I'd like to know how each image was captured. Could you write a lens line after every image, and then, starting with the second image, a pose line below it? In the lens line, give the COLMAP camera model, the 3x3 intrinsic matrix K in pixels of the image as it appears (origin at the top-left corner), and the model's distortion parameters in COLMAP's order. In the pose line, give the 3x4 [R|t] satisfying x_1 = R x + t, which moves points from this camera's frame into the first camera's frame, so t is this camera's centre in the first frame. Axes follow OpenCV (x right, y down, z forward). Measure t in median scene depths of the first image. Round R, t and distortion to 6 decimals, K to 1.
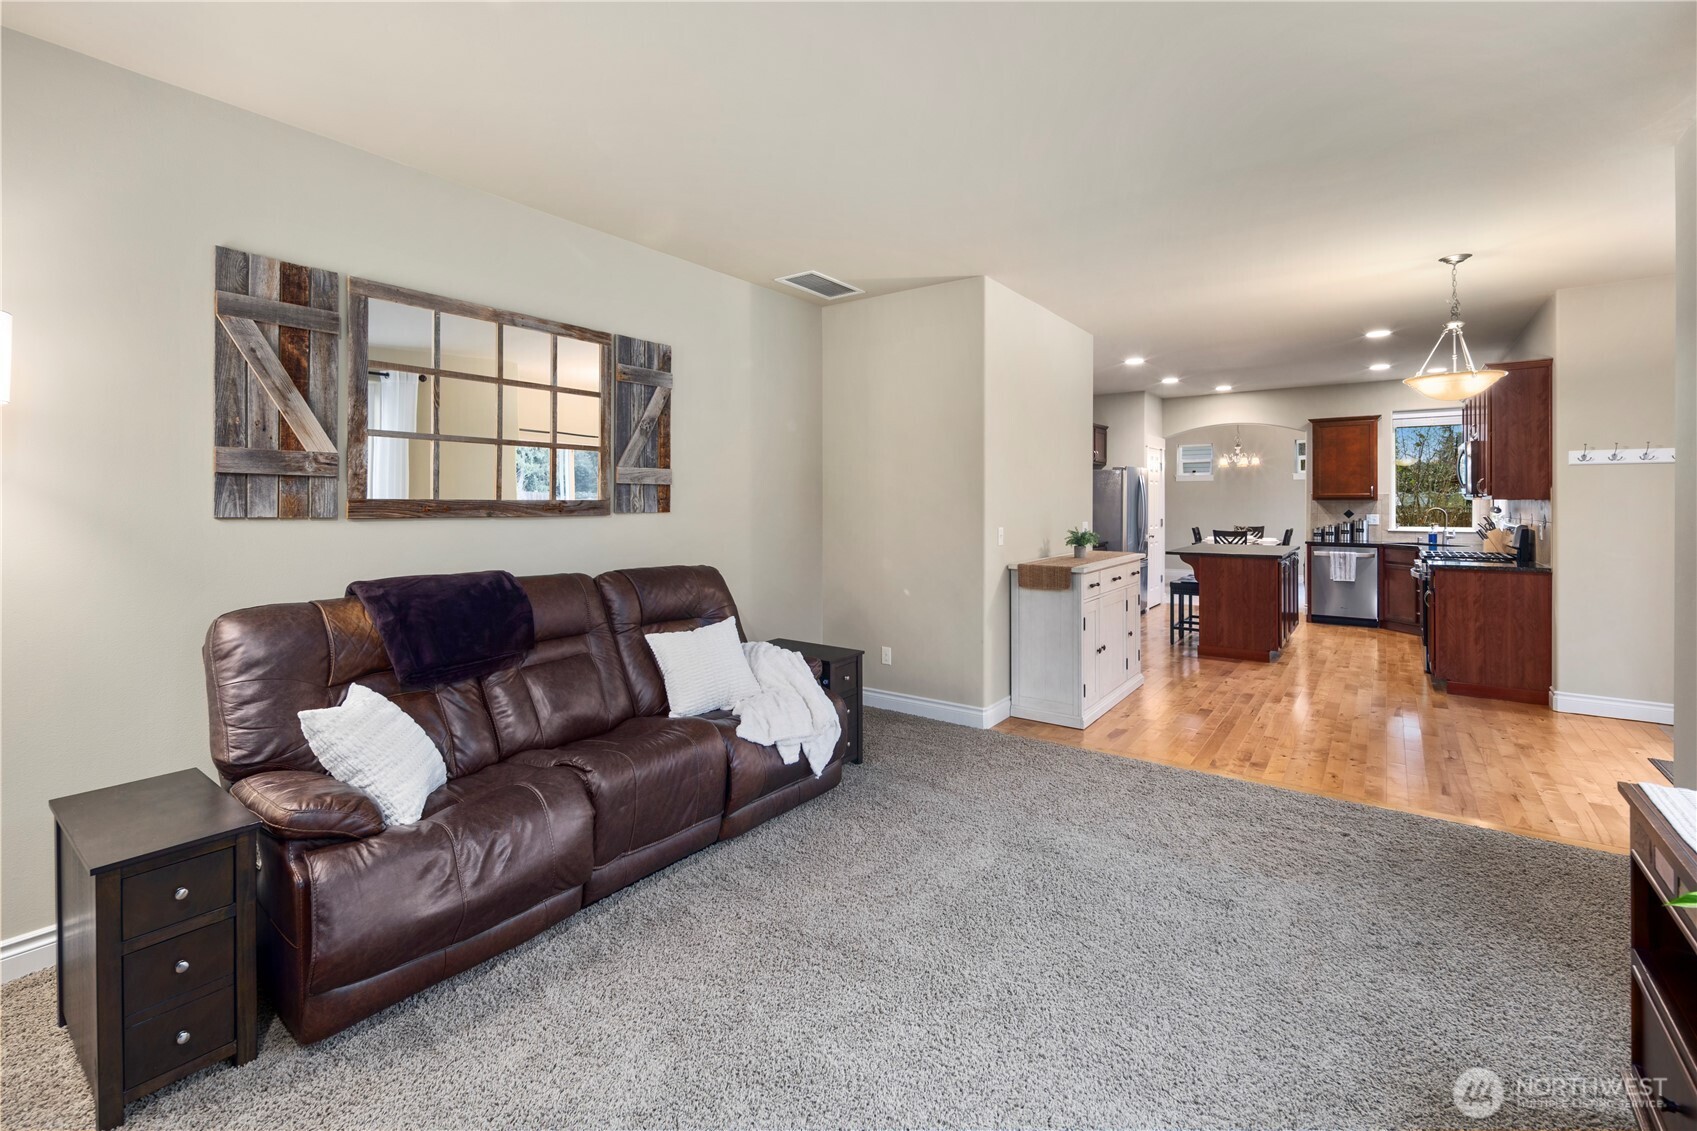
lens RADIAL K [[746.4, 0, 846.4], [0, 746.4, 499.4], [0, 0, 1]] dist [0.011068, -0.002630]
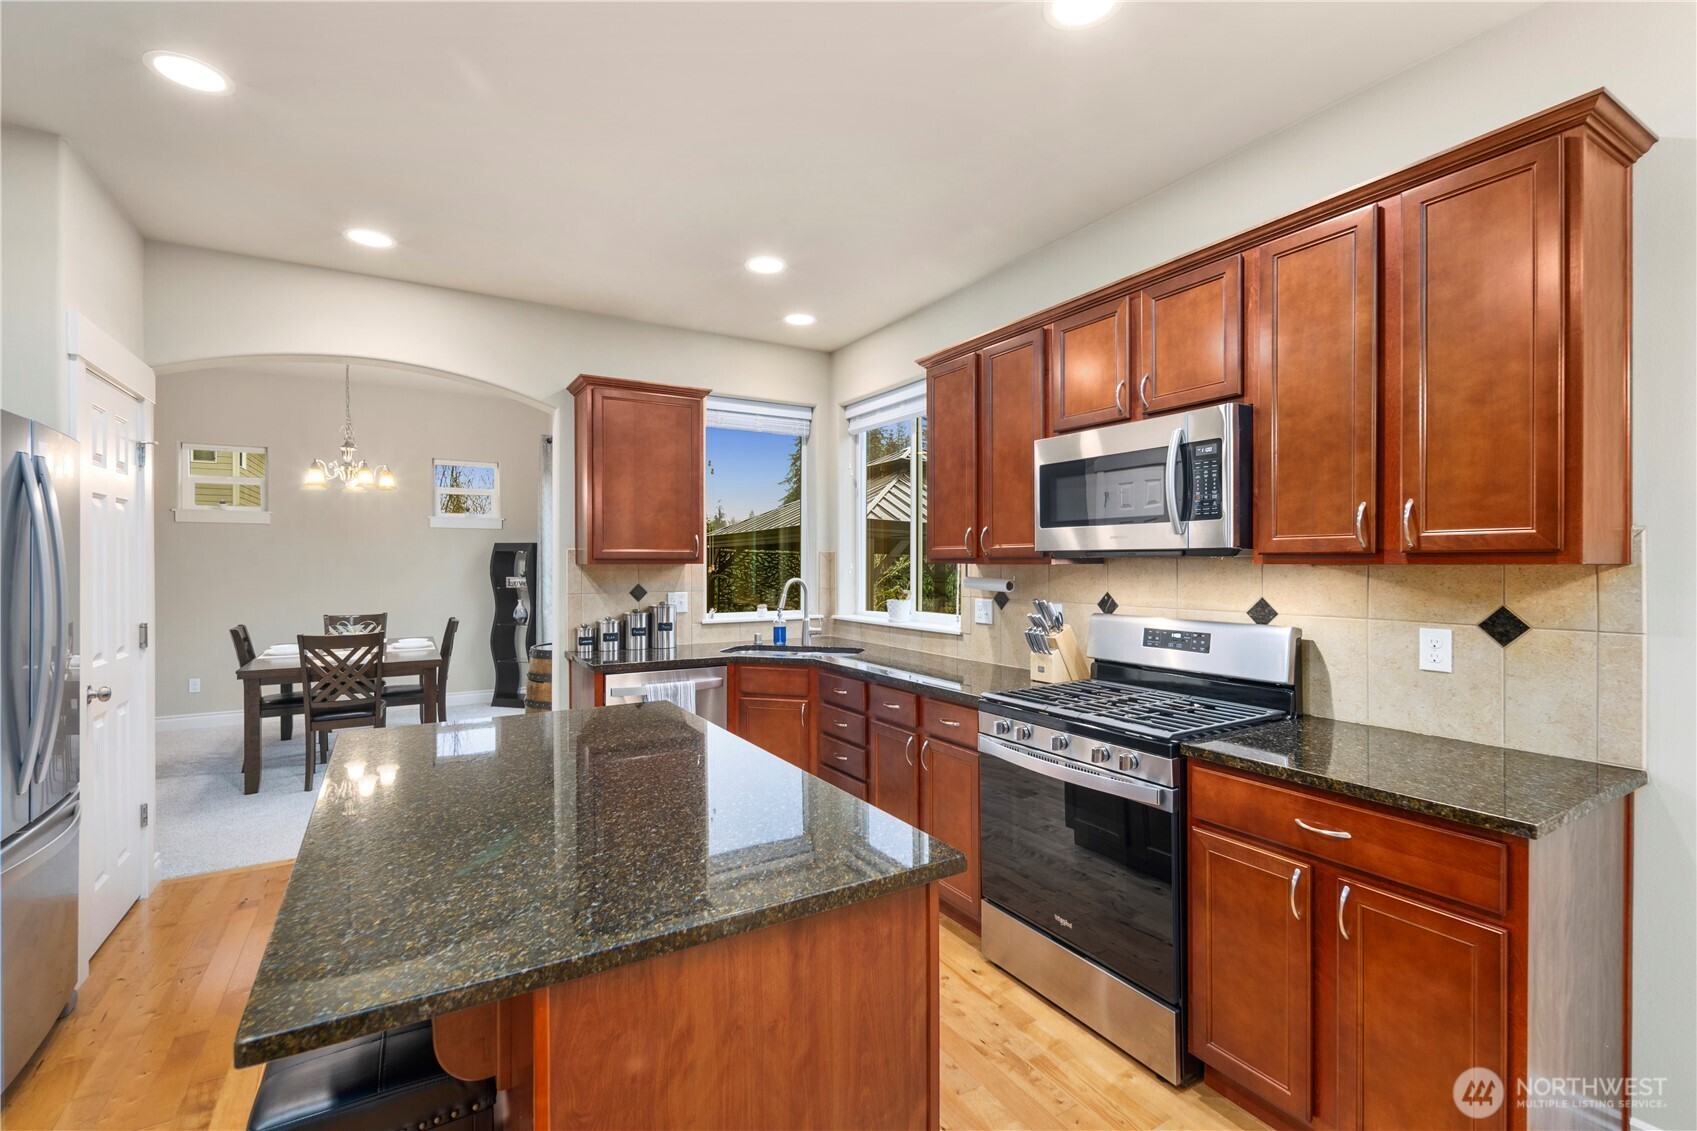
lens RADIAL K [[746.4, 0, 840.5], [0, 746.4, 567.7], [0, 0, 1]] dist [0.011068, -0.002630]
pose [[0.403771, -0.004053, 0.914851, 0.284137], [-0.003409, 0.999977, 0.005934, 0.000433], [-0.914854, -0.005515, 0.403748, 0.683927]]
